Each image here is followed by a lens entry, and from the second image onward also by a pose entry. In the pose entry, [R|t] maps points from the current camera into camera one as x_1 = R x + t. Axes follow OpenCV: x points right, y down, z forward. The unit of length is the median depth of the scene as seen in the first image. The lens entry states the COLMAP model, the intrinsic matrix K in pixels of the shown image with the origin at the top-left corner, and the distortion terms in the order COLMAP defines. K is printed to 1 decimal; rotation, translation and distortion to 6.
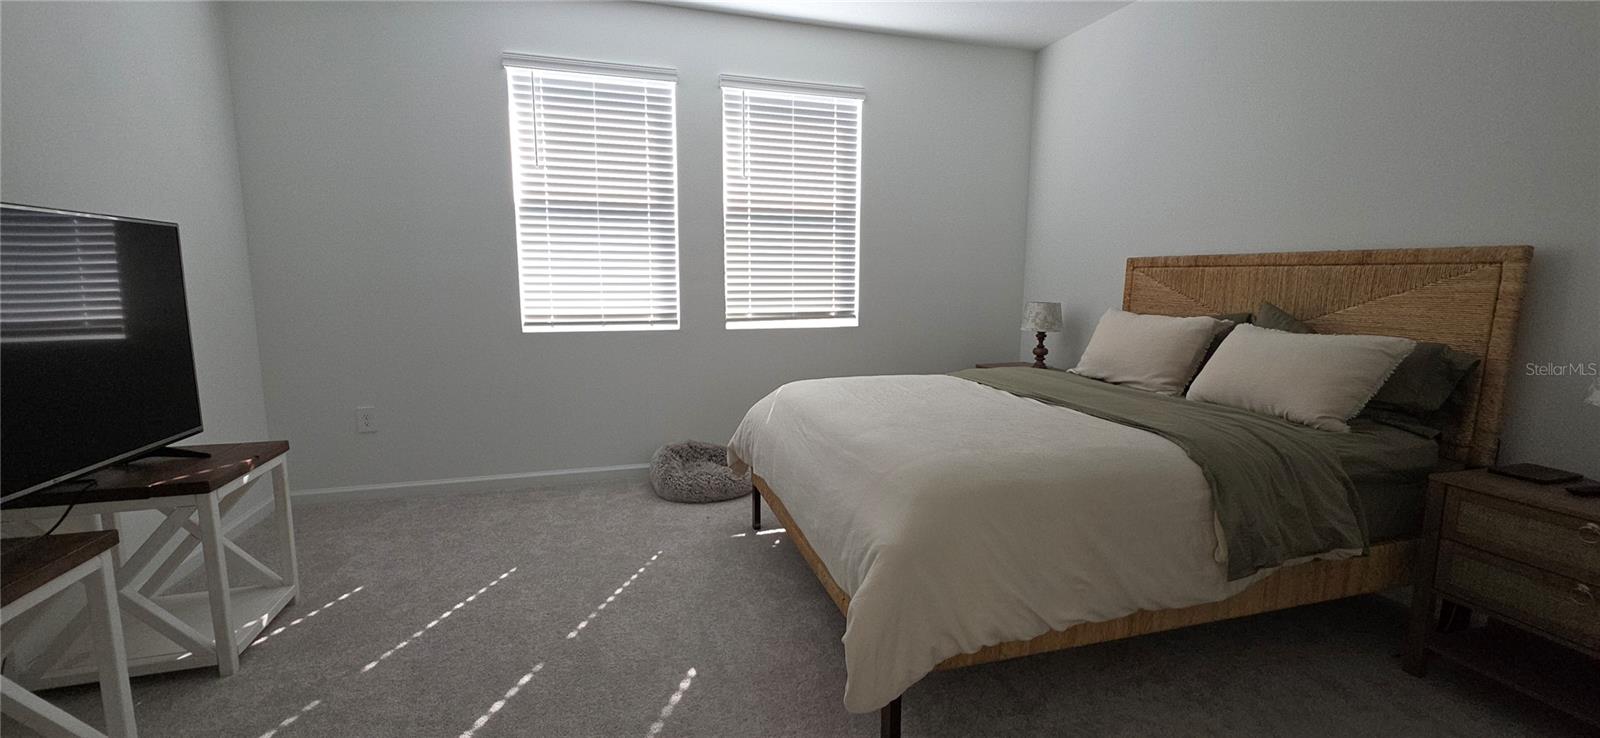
lens RADIAL K [[642.0, 0, 795.7], [0, 642.0, 360.4], [0, 0, 1]] dist [0.003024, 0.000136]
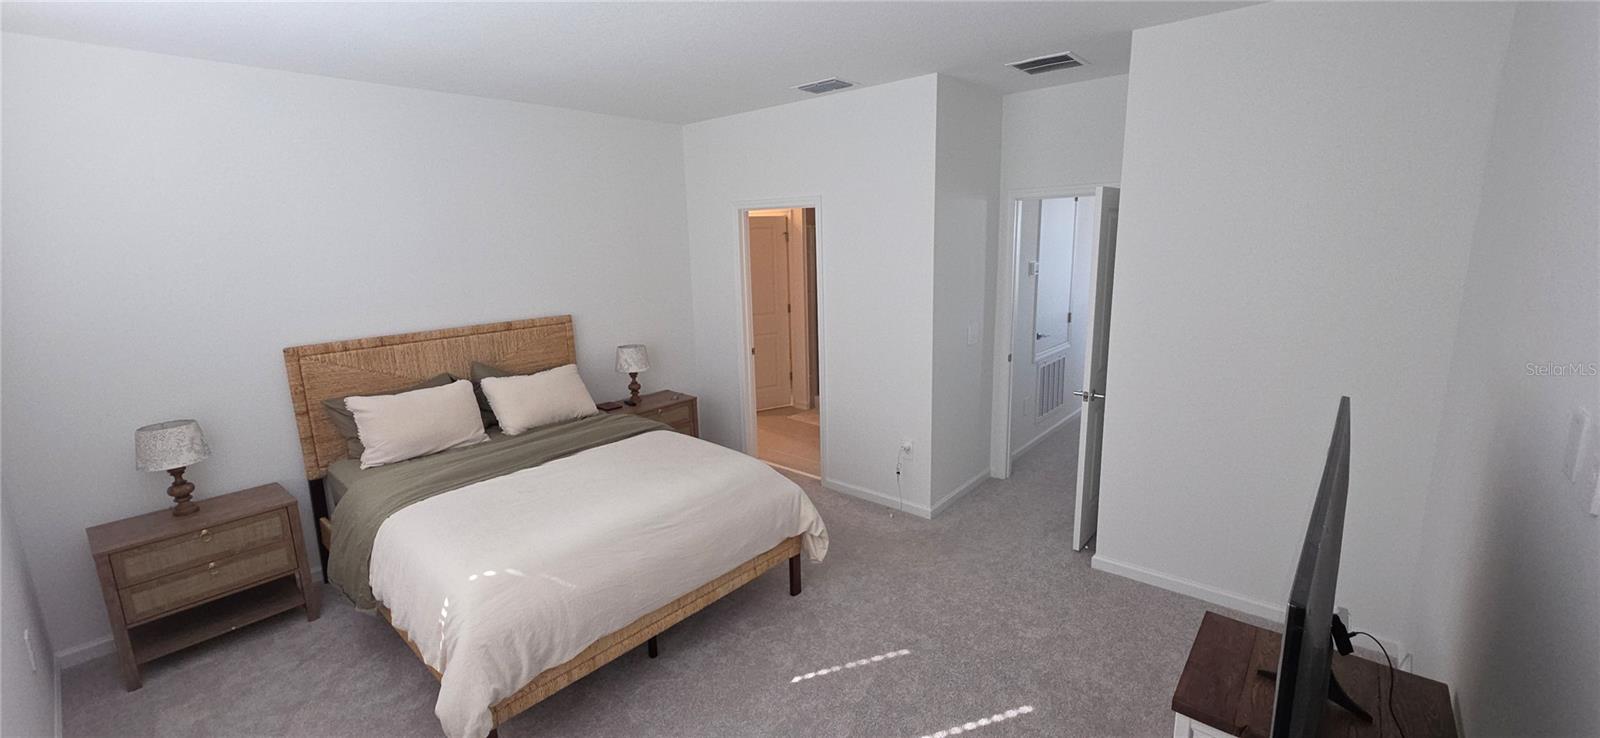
lens RADIAL K [[642.0, 0, 800.5], [0, 642.0, 367.5], [0, 0, 1]] dist [0.003024, 0.000136]
pose [[-0.533001, -0.160153, 0.830820, -1.089843], [0.133820, 0.953608, 0.269672, -0.463934], [-0.835465, 0.254916, -0.486843, 1.365736]]
